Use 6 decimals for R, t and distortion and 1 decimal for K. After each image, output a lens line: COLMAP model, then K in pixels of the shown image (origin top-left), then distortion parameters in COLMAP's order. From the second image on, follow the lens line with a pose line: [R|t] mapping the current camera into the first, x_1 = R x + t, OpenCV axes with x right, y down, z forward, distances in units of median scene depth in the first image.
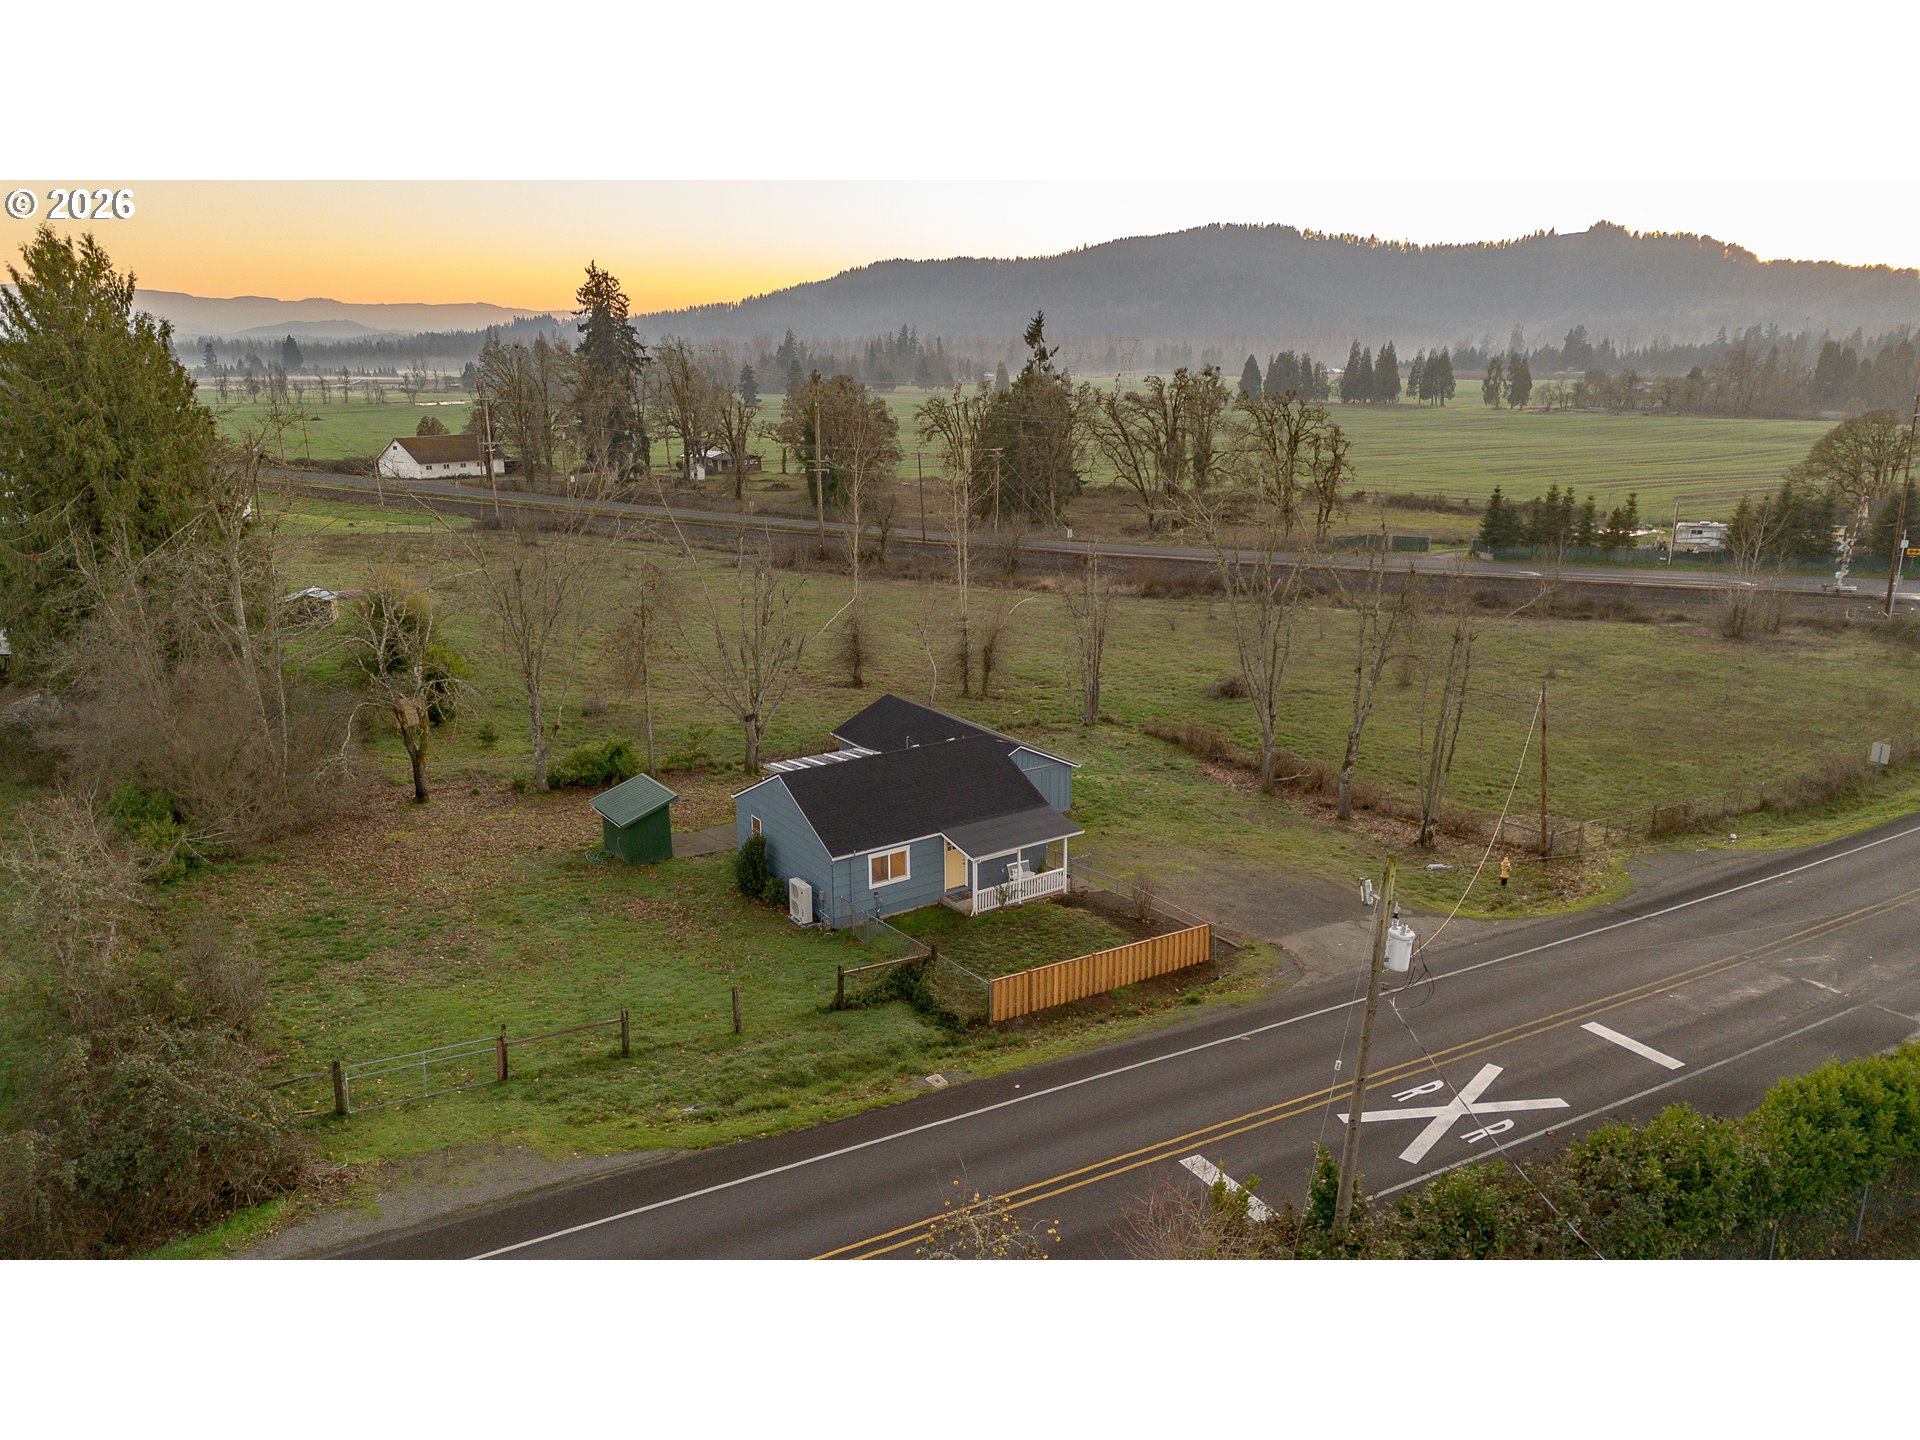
lens RADIAL K [[1419.0, 0, 937.4], [0, 1419.0, 719.2], [0, 0, 1]] dist [0.052905, -0.000940]
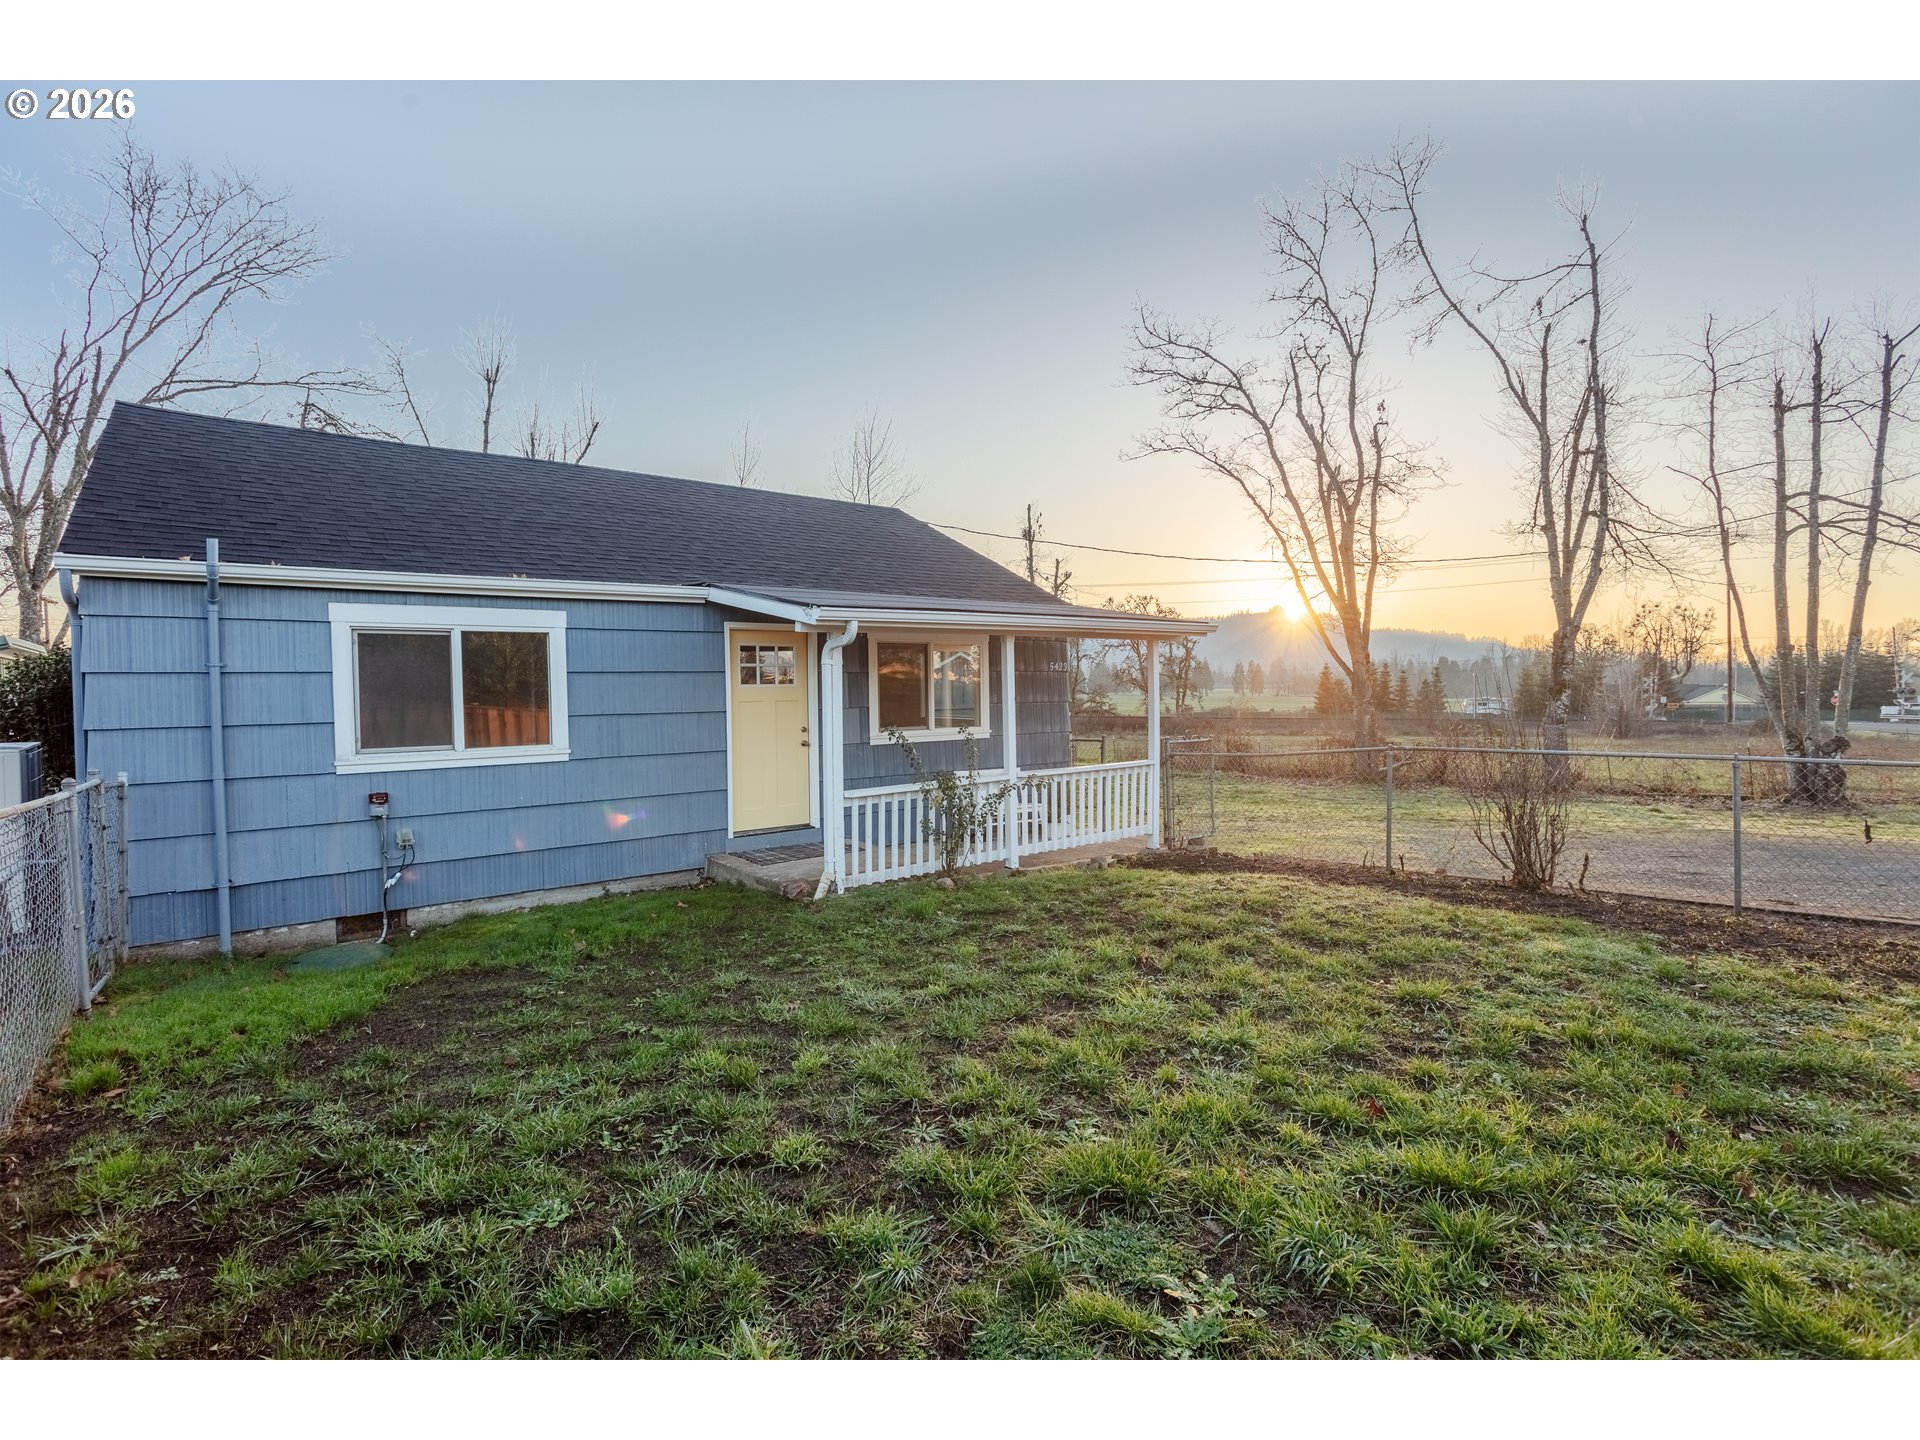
lens RADIAL K [[918.7, 0, 960.0], [0, 918.7, 720.0], [0, 0, 1]] dist [-0.002660, 0.000182]
pose [[0.995155, -0.006250, 0.098124, 0.032036], [0.028985, 0.972277, -0.232029, 0.144055], [-0.093954, 0.233749, 0.967747, 0.840002]]
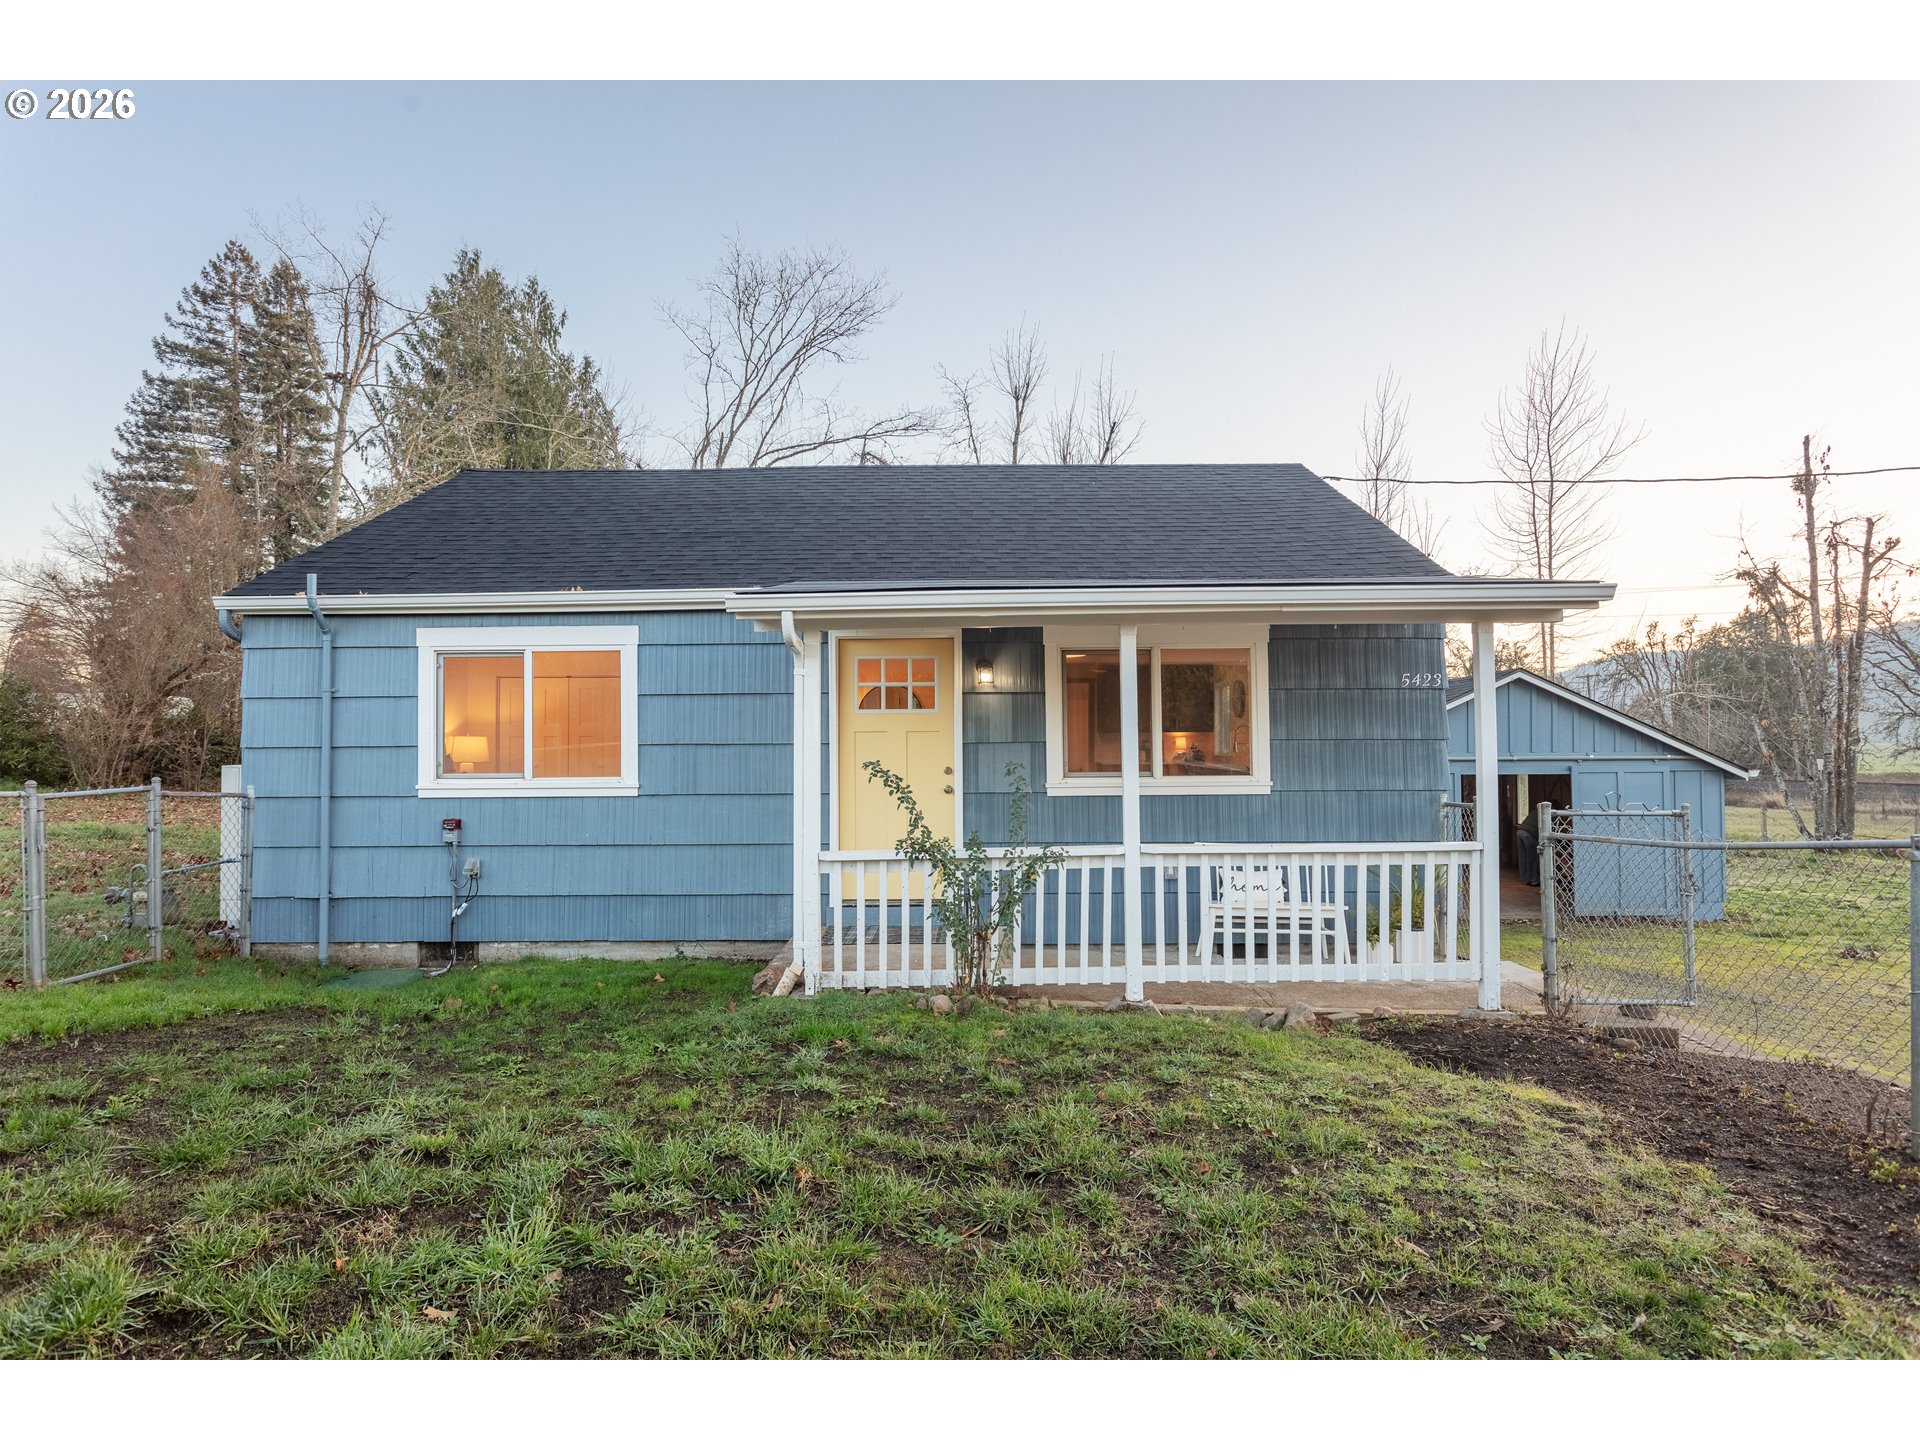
lens RADIAL K [[1102.4, 0, 950.6], [0, 1102.4, 728.4], [0, 0, 1]] dist [-0.000545, -0.000323]
pose [[0.832579, -0.004509, -0.553888, 0.111223], [-0.149672, 0.960938, -0.232802, 0.133996], [0.533302, 0.276727, 0.799381, 0.890679]]
